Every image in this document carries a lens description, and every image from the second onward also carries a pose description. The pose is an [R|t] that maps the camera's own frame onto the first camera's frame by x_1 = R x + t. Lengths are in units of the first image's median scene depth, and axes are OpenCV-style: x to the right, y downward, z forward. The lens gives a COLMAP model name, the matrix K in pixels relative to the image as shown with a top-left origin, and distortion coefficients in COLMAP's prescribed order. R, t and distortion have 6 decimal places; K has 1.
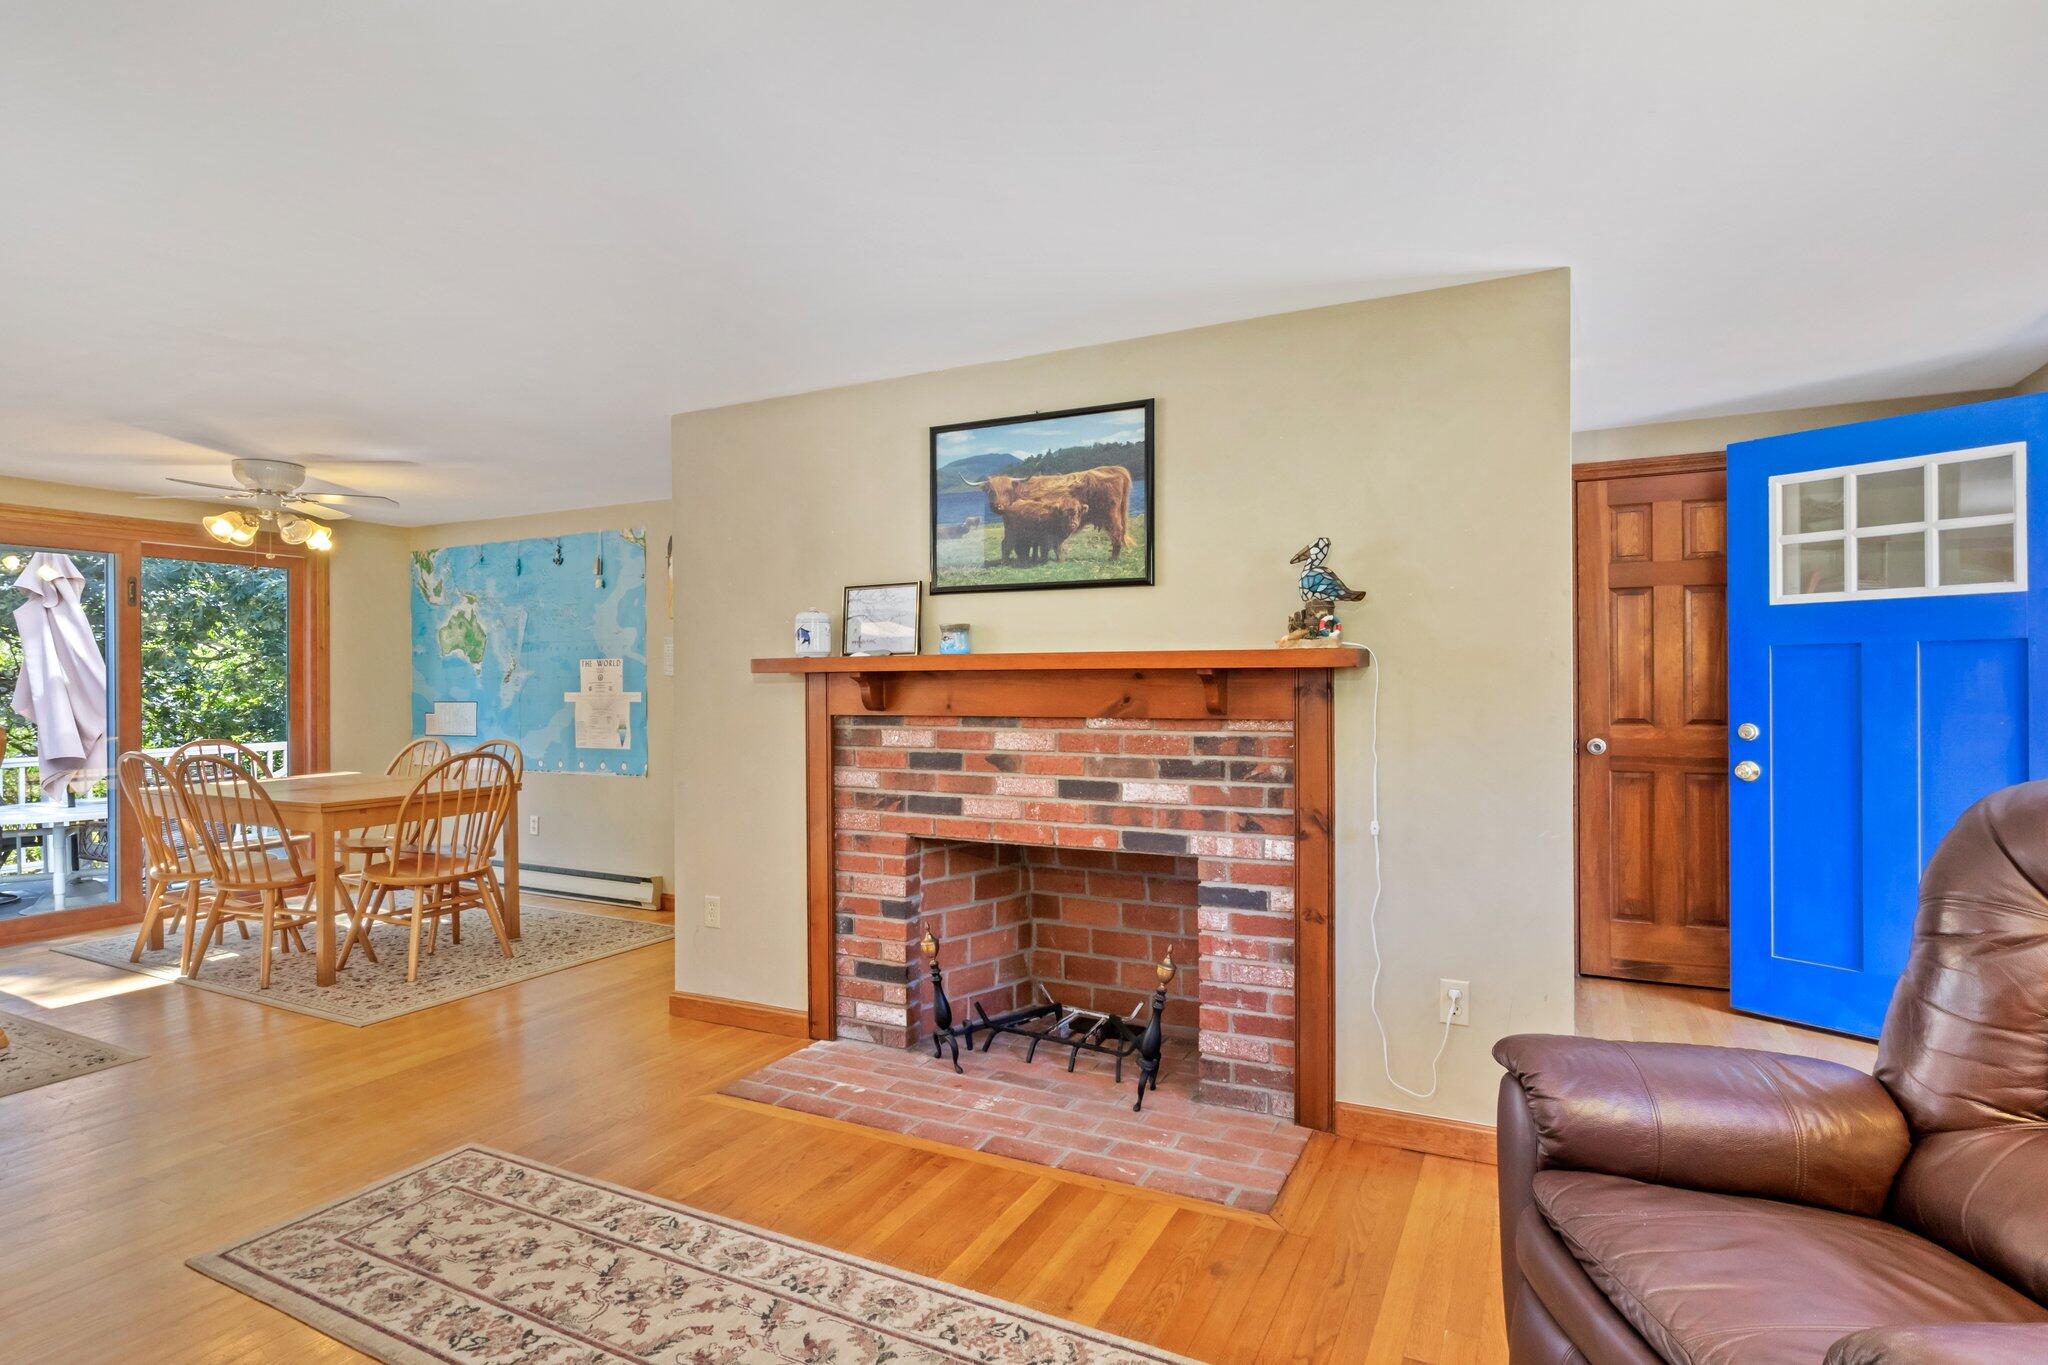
lens RADIAL K [[1037.7, 0, 1080.9], [0, 1037.7, 675.4], [0, 0, 1]] dist [-0.005320, -0.001064]
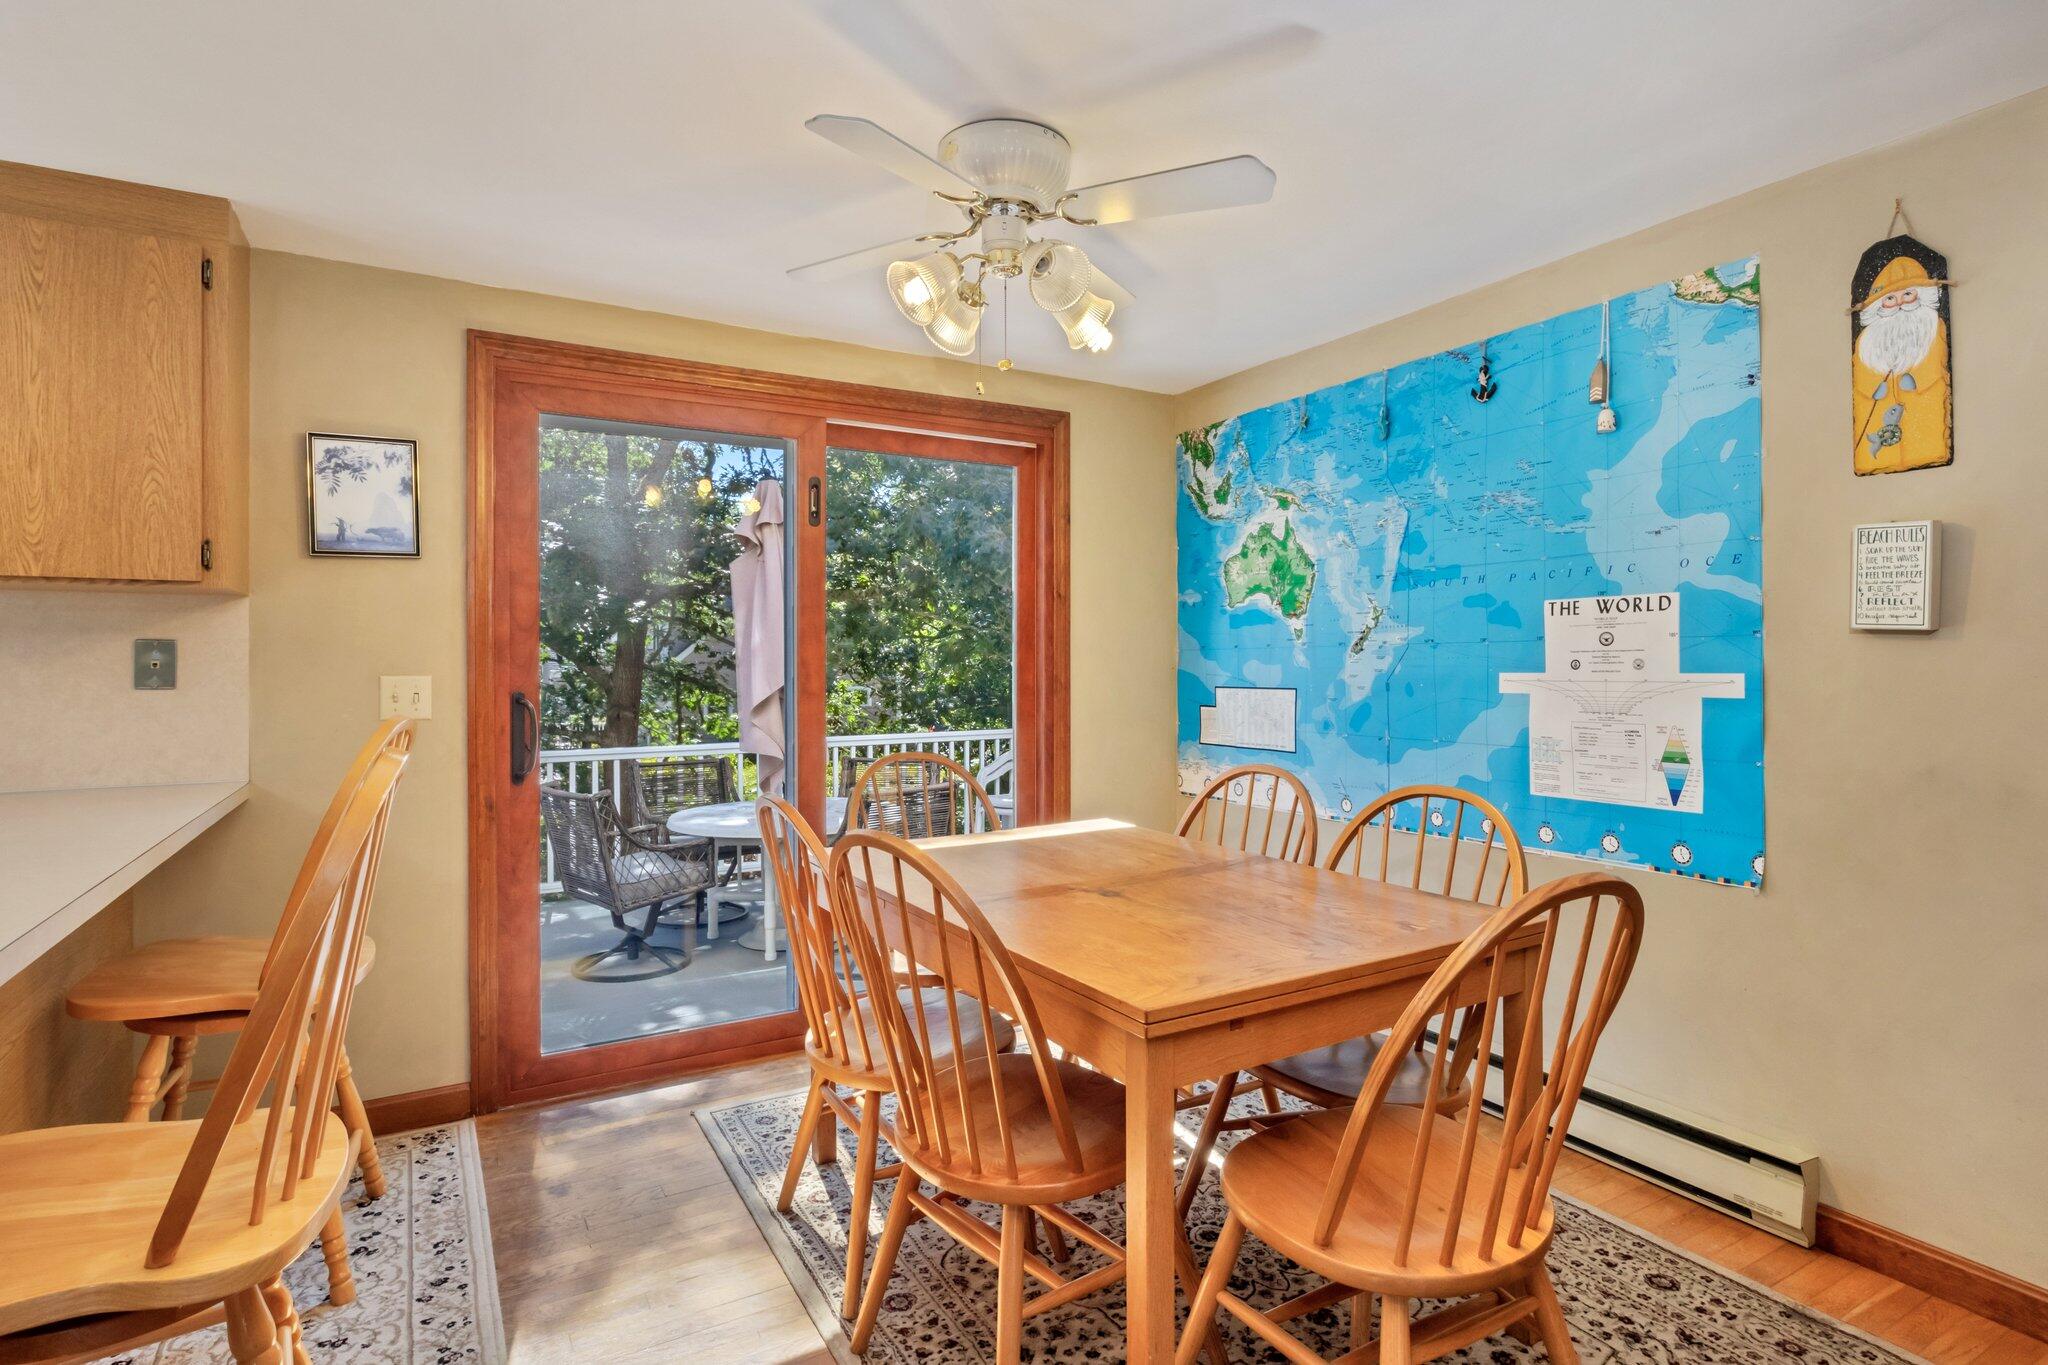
lens RADIAL K [[1037.7, 0, 1078.1], [0, 1037.7, 663.8], [0, 0, 1]] dist [-0.005320, -0.001064]
pose [[0.844009, 0.003388, -0.536318, -0.398692], [-0.000242, 0.999982, 0.005936, 0.009456], [0.536328, -0.004880, 0.843995, 0.494589]]
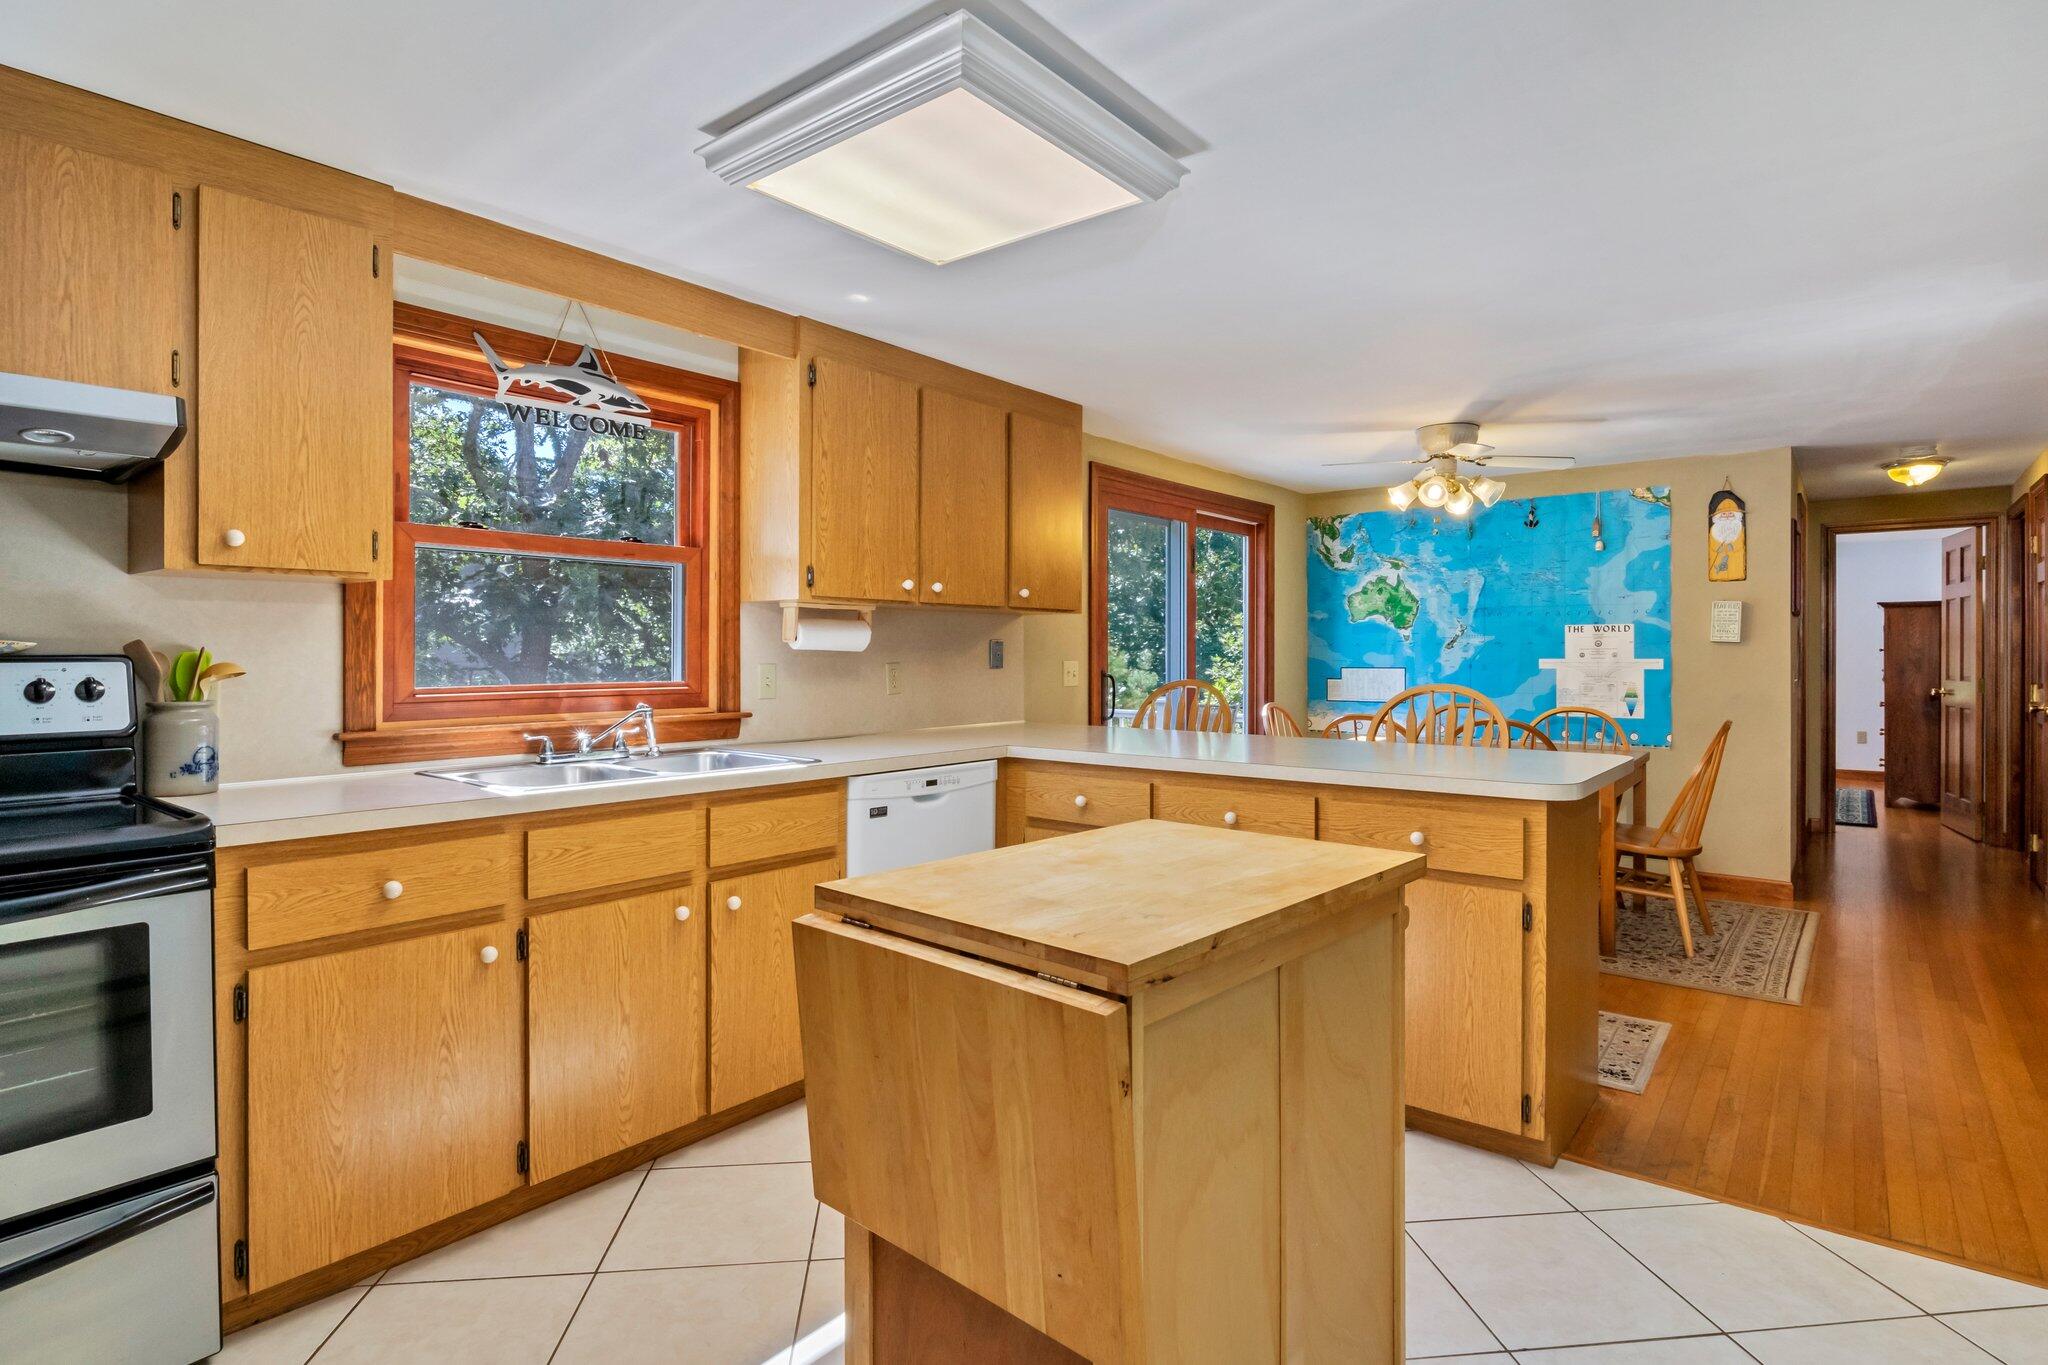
lens RADIAL K [[1037.7, 0, 1071.6], [0, 1037.7, 649.2], [0, 0, 1]] dist [-0.005320, -0.001064]
pose [[0.982361, 0.003644, -0.186957, -0.728484], [-0.003324, 0.999992, 0.002028, 0.006735], [0.186963, -0.001371, 0.982366, -0.032583]]
